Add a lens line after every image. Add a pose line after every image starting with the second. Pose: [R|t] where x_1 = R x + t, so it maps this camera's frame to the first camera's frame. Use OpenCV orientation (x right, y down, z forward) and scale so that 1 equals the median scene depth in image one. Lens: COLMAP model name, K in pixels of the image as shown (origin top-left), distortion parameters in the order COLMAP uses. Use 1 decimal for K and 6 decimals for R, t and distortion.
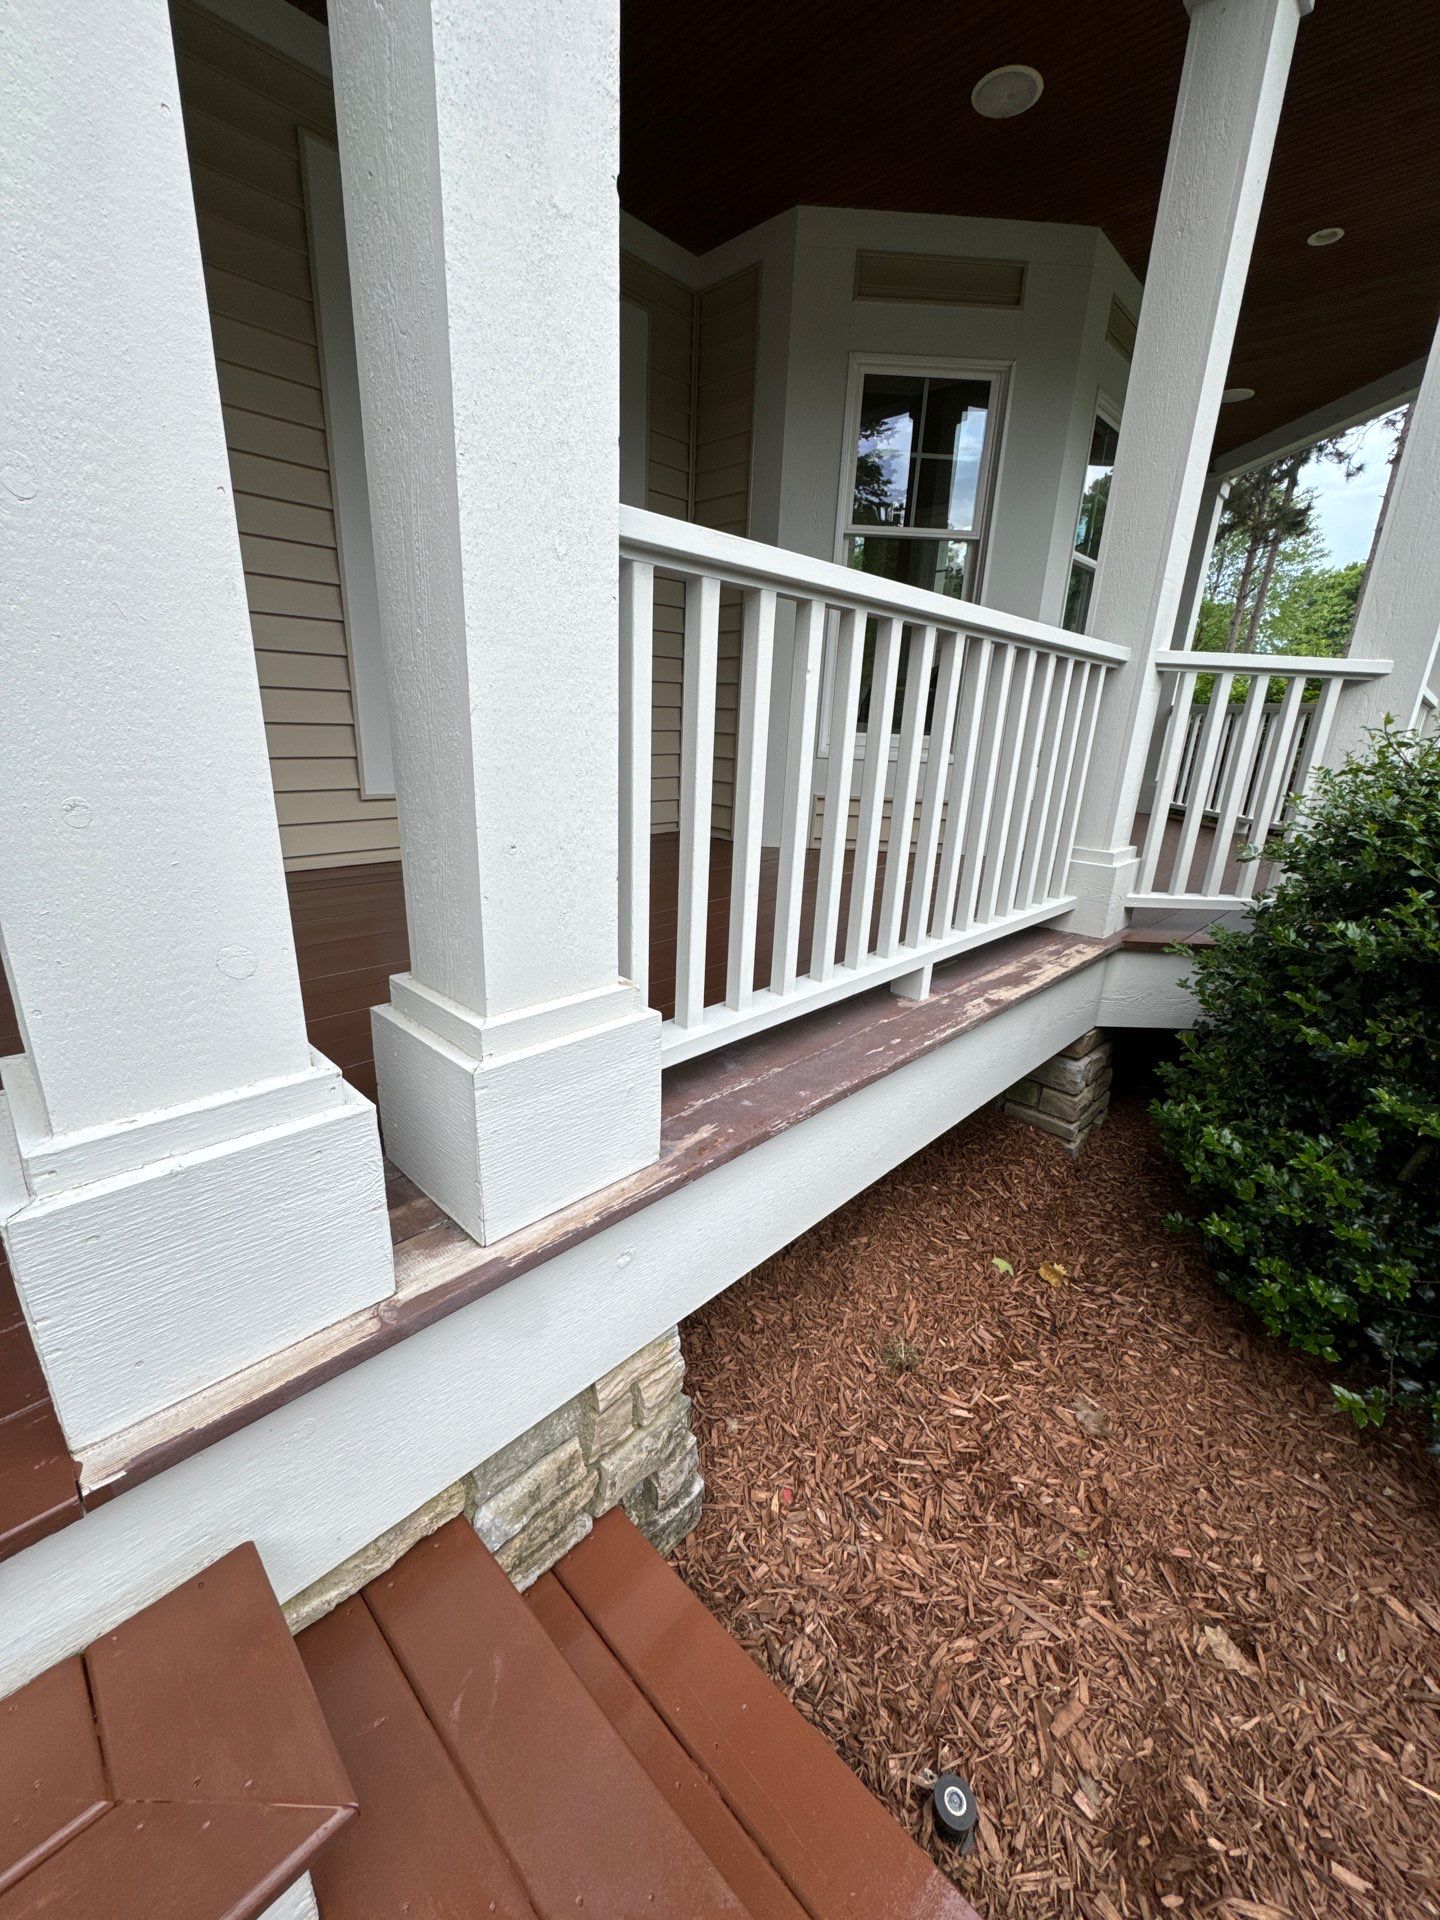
lens RADIAL K [[765.9, 0, 717.6], [0, 765.9, 958.2], [0, 0, 1]] dist [0.001166, 0.000525]
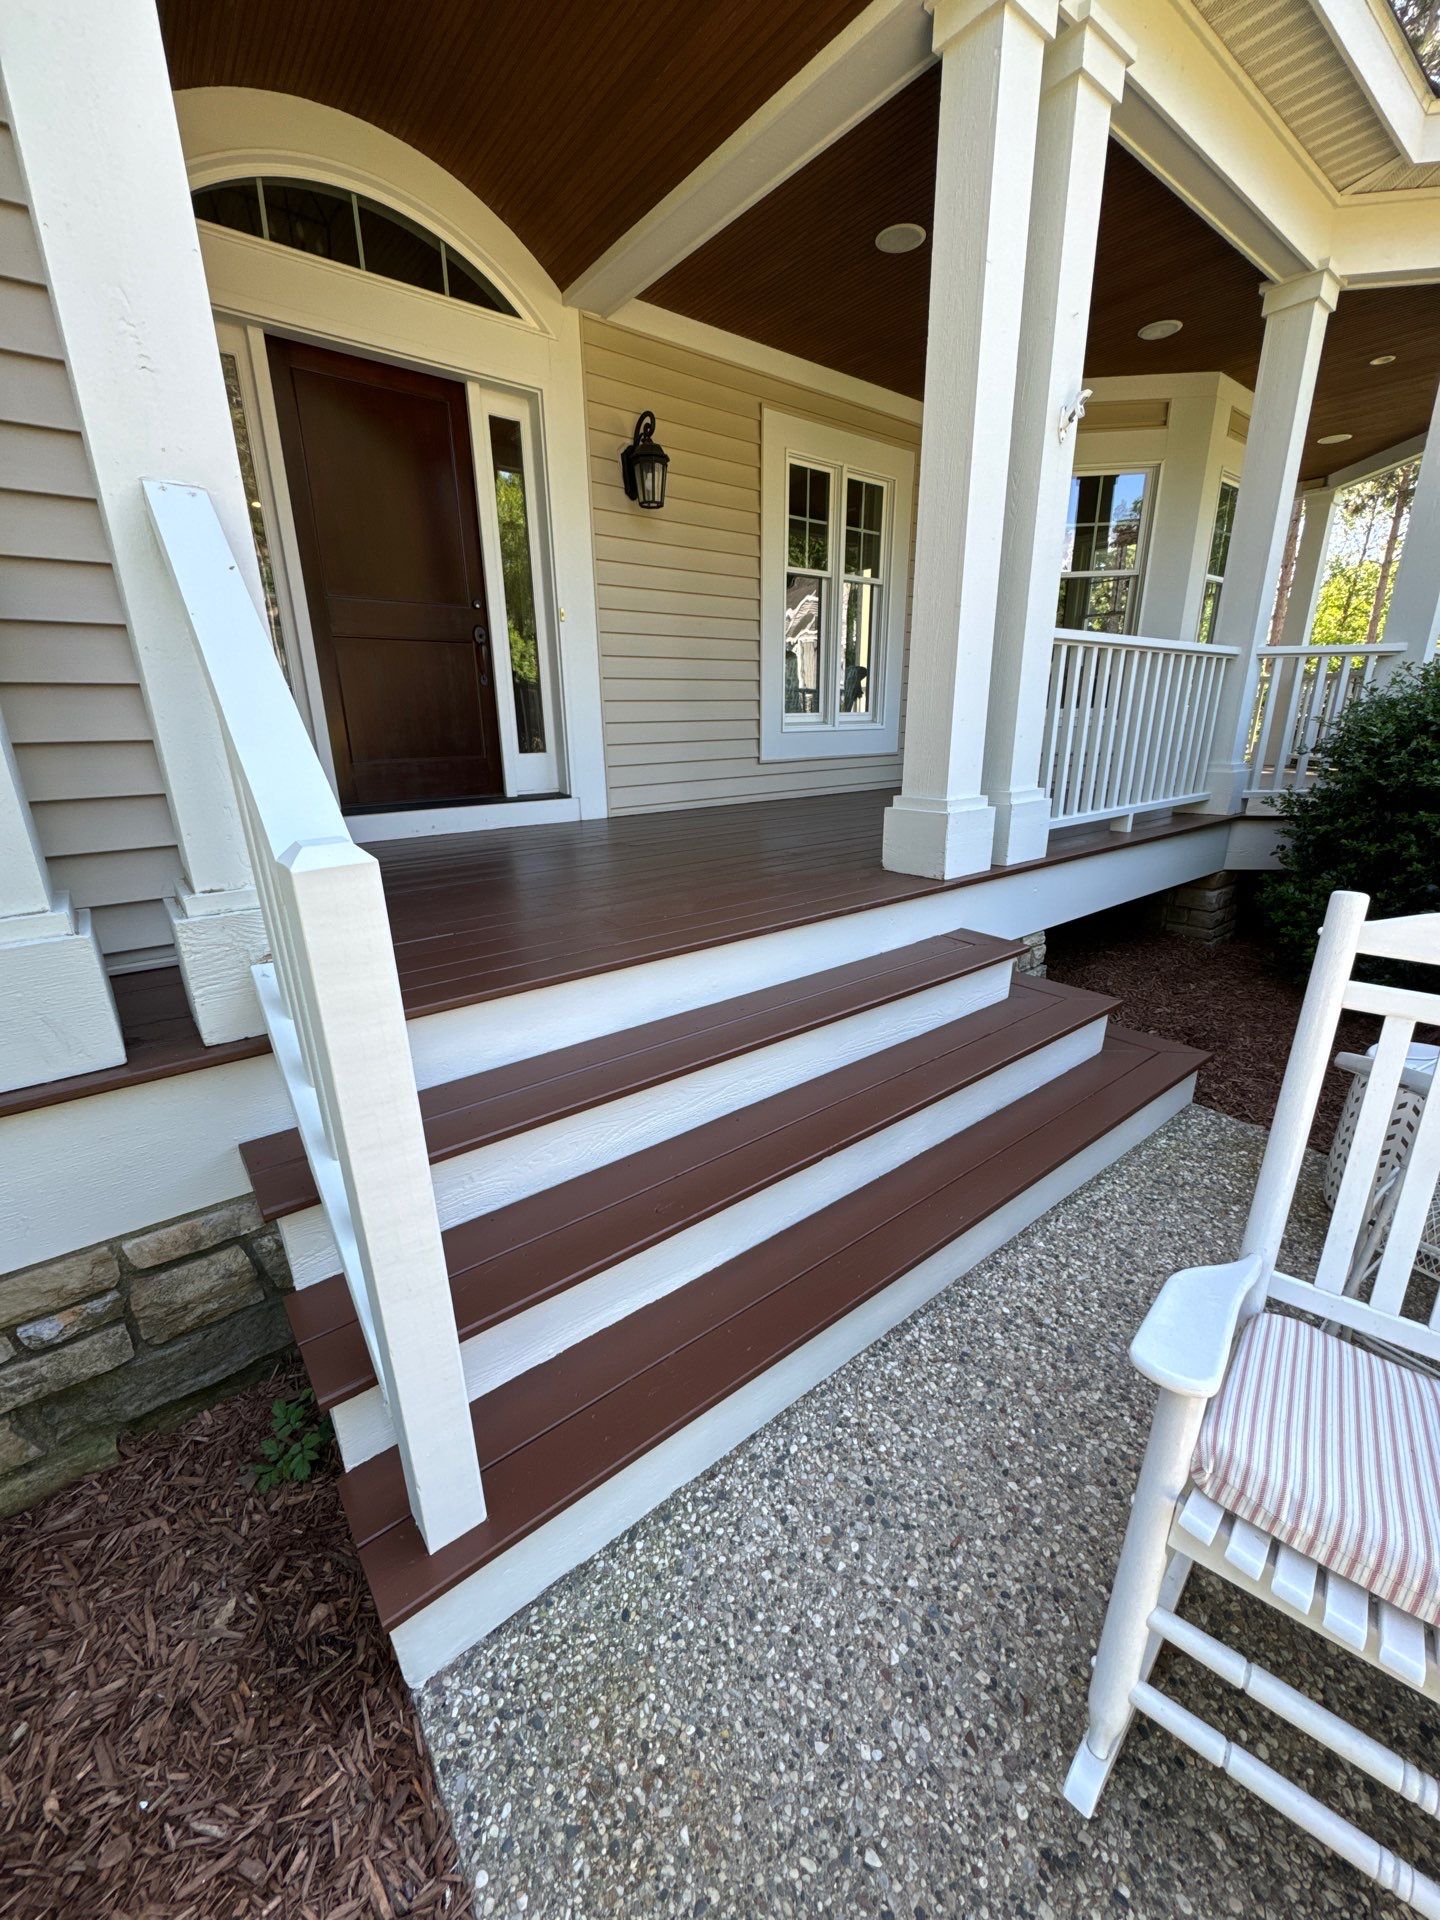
lens RADIAL K [[765.9, 0, 720.8], [0, 765.9, 961.2], [0, 0, 1]] dist [0.001166, 0.000525]
pose [[0.990195, -0.016545, -0.138709, -0.420524], [0.017160, 0.999848, 0.003240, 0.297256], [0.138635, -0.005588, 0.990328, -0.929514]]
